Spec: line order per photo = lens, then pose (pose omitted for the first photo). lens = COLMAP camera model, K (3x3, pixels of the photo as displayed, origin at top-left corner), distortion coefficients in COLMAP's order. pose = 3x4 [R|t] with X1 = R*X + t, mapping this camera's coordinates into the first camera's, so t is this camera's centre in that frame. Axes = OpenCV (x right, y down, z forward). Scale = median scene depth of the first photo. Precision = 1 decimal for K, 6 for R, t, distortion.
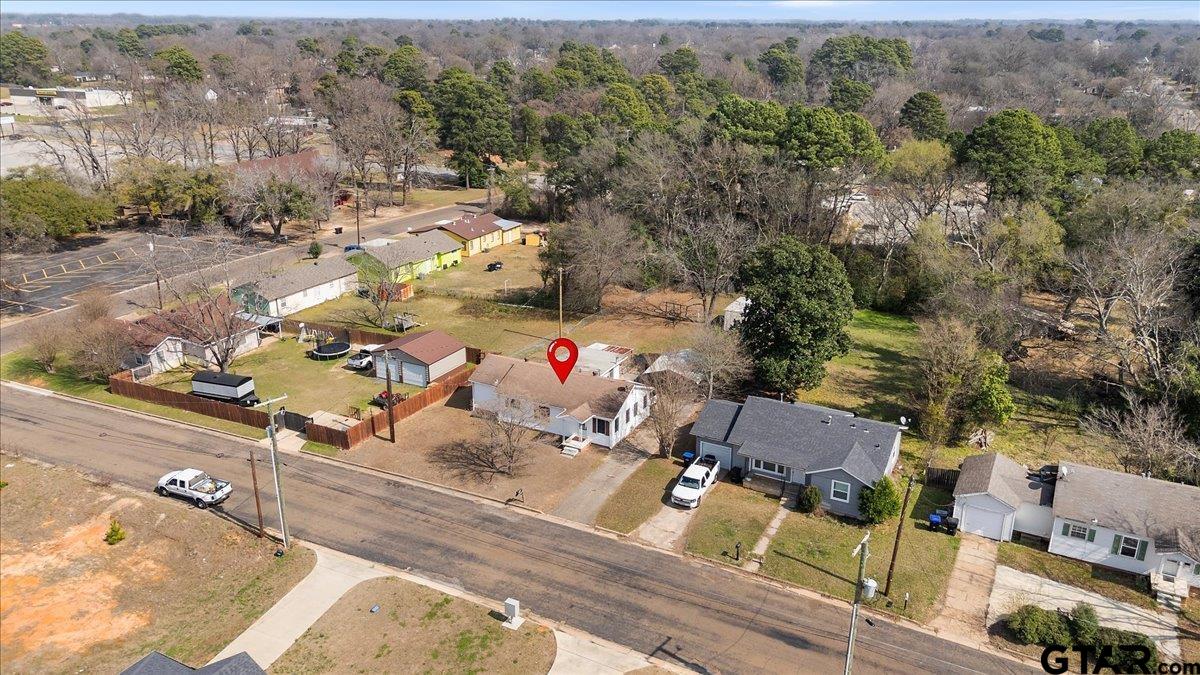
lens RADIAL K [[893.1, 0, 597.9], [0, 893.1, 333.1], [0, 0, 1]] dist [0.069554, -0.070351]
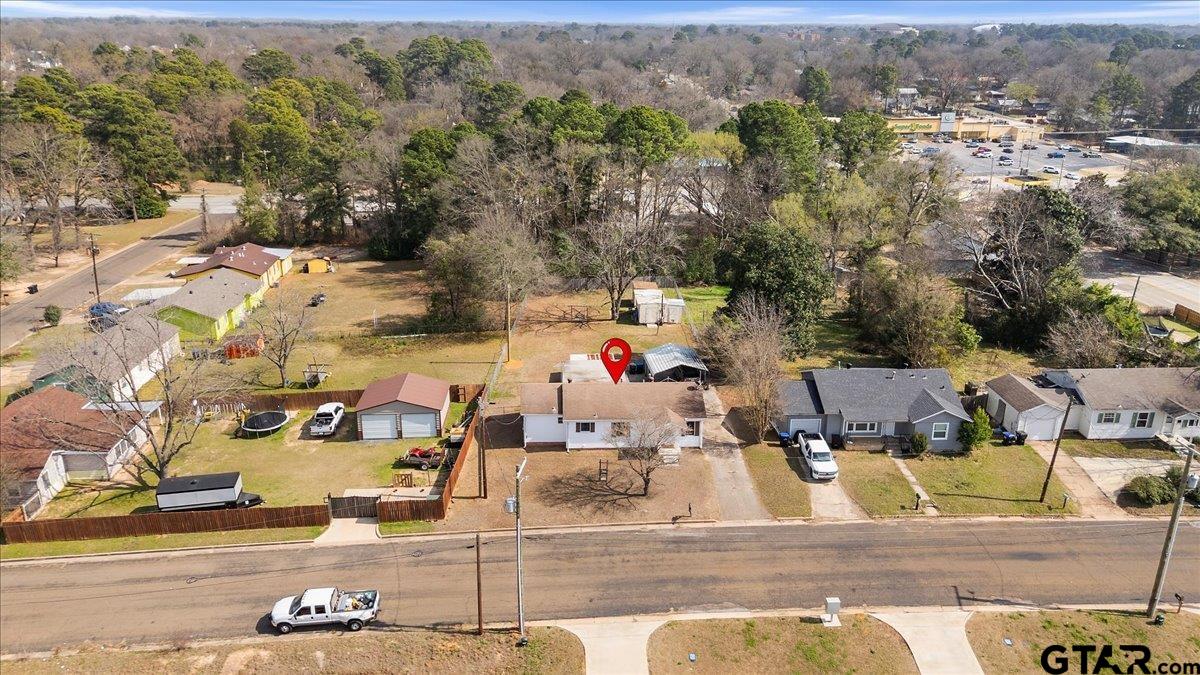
lens RADIAL K [[893.1, 0, 597.9], [0, 893.1, 333.1], [0, 0, 1]] dist [0.069554, -0.070351]
pose [[0.861869, -0.168889, 0.478182, -0.602730], [0.168260, 0.984736, 0.044530, -0.069718], [-0.478403, 0.042080, 0.877131, 0.176611]]
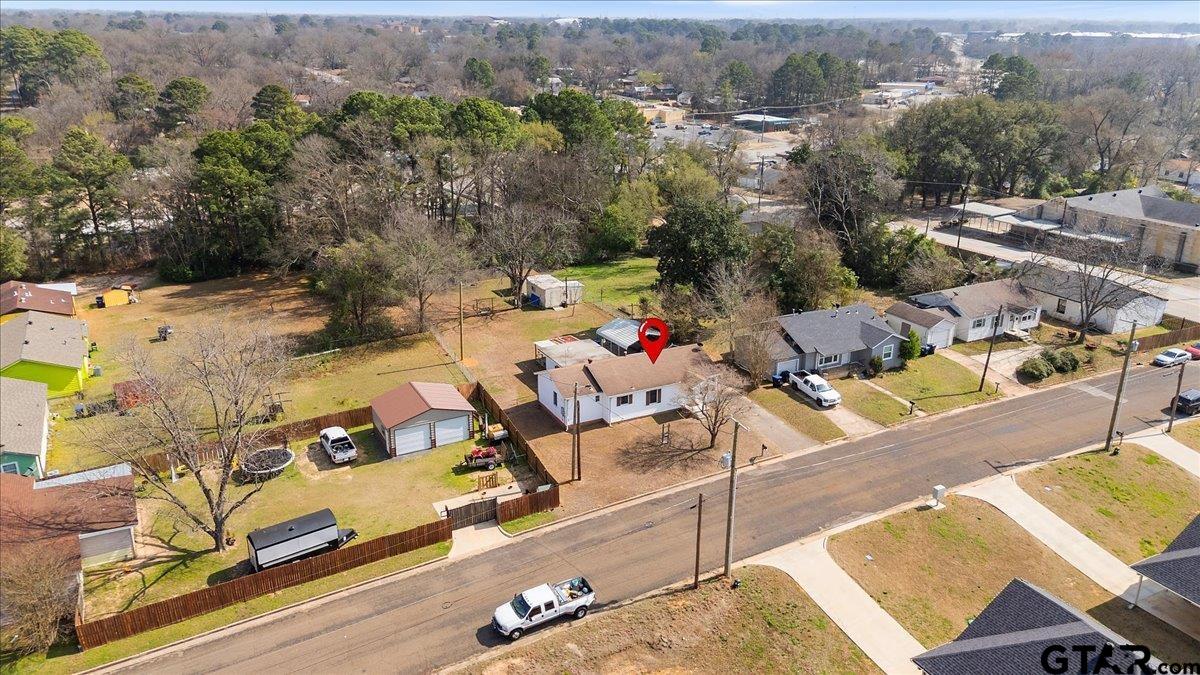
lens RADIAL K [[895.9, 0, 600.0], [0, 895.9, 337.5], [0, 0, 1]] dist [0.079580, -0.108078]
pose [[0.556106, -0.281848, 0.781862, -1.015682], [0.270590, 0.950887, 0.150319, -0.170432], [-0.785829, 0.127970, 0.605059, 0.463069]]
